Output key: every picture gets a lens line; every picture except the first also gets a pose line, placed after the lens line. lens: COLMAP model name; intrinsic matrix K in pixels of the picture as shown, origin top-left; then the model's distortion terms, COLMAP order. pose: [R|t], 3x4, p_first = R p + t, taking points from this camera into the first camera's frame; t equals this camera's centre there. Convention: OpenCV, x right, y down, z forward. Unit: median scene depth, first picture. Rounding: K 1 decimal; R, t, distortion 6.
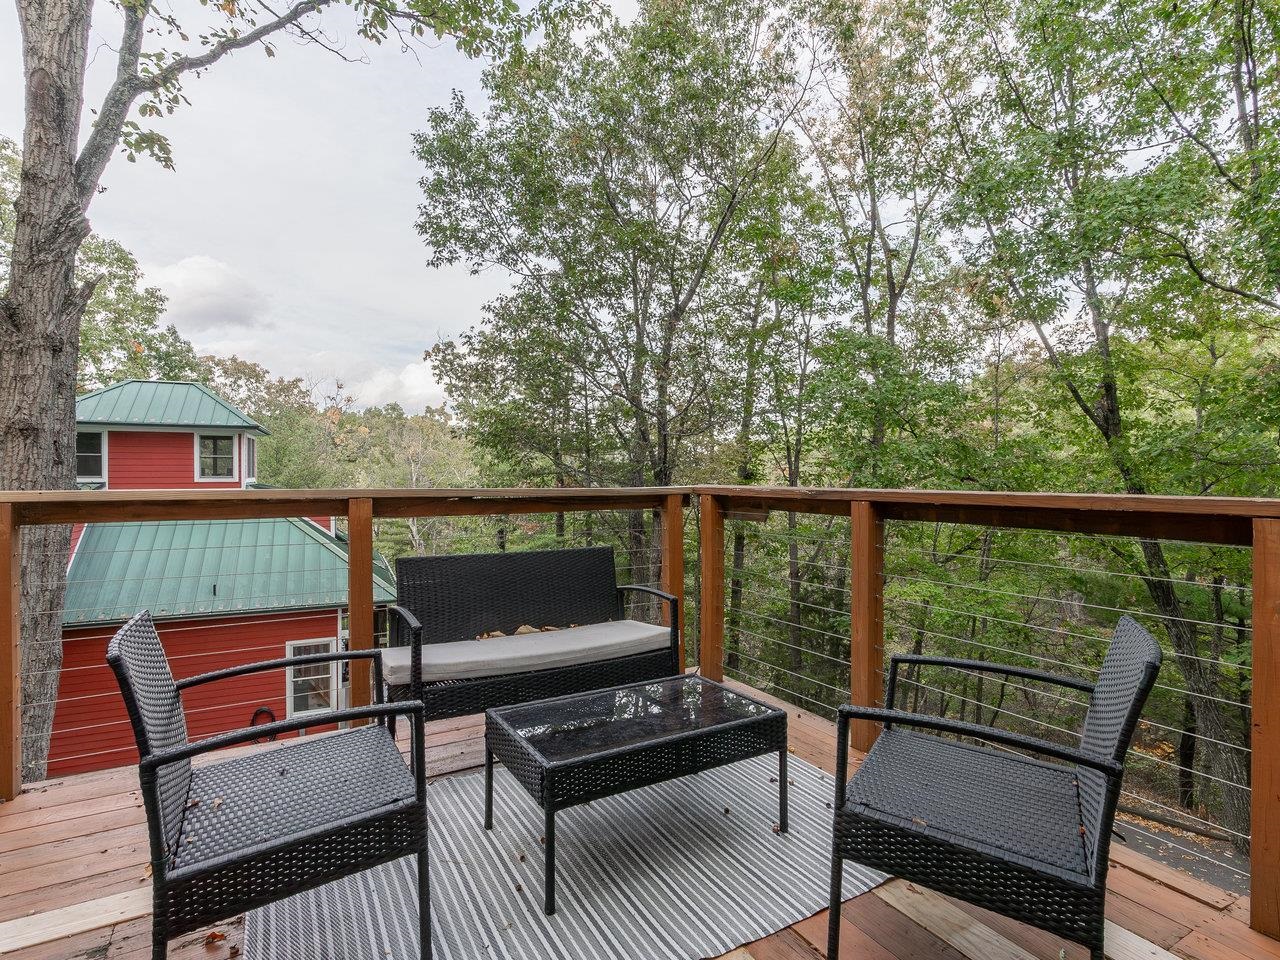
lens RADIAL K [[653.4, 0, 638.6], [0, 653.4, 477.2], [0, 0, 1]] dist [0.002422, 0.000948]
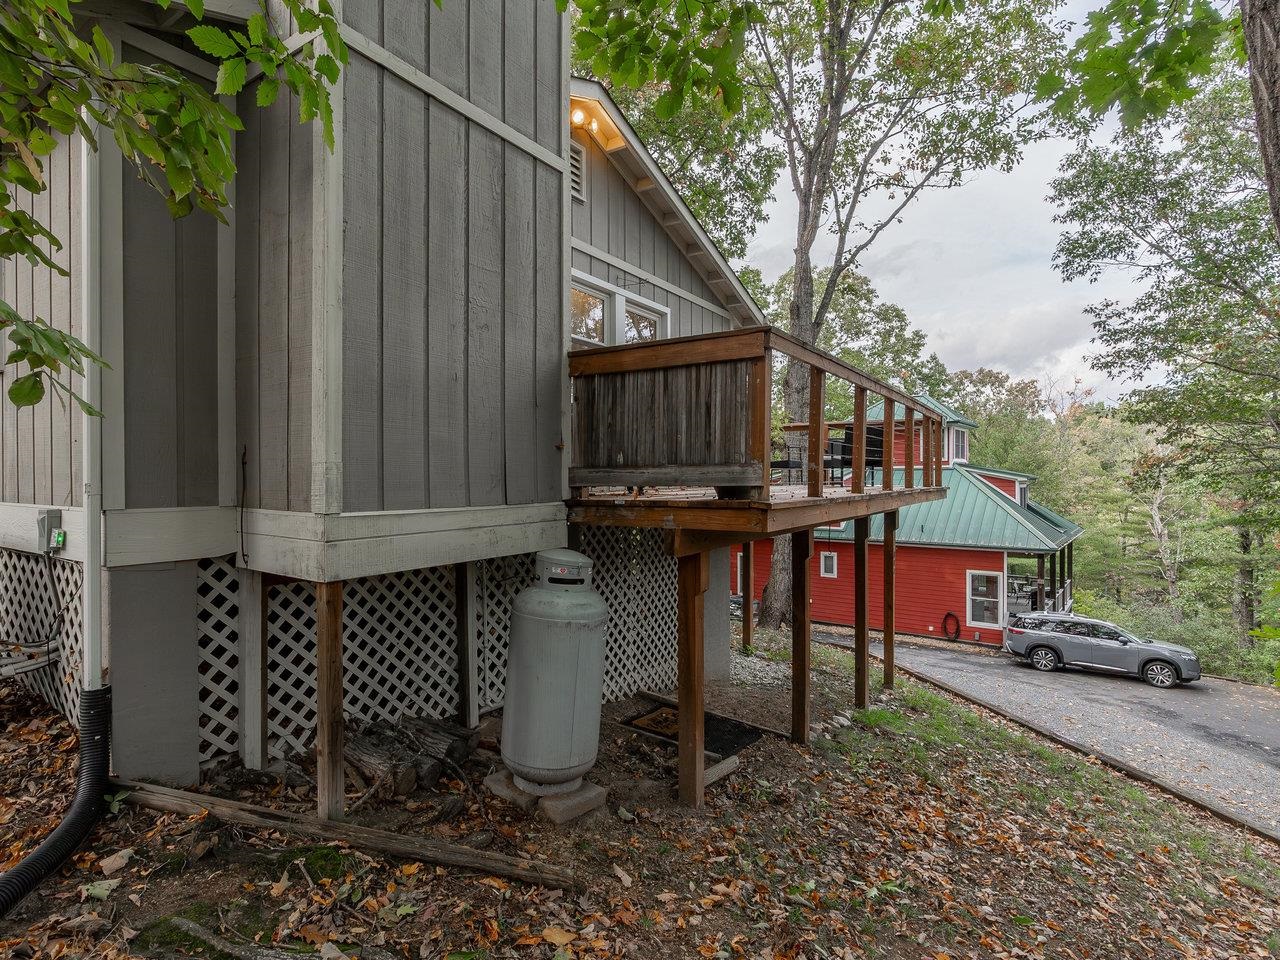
lens RADIAL K [[653.4, 0, 638.2], [0, 653.4, 479.9], [0, 0, 1]] dist [0.002422, 0.000948]
pose [[0.449528, 0.003670, -0.893259, 0.258172], [-0.006477, 0.999979, 0.000849, 0.037622], [0.893243, 0.005404, 0.449542, -0.175312]]
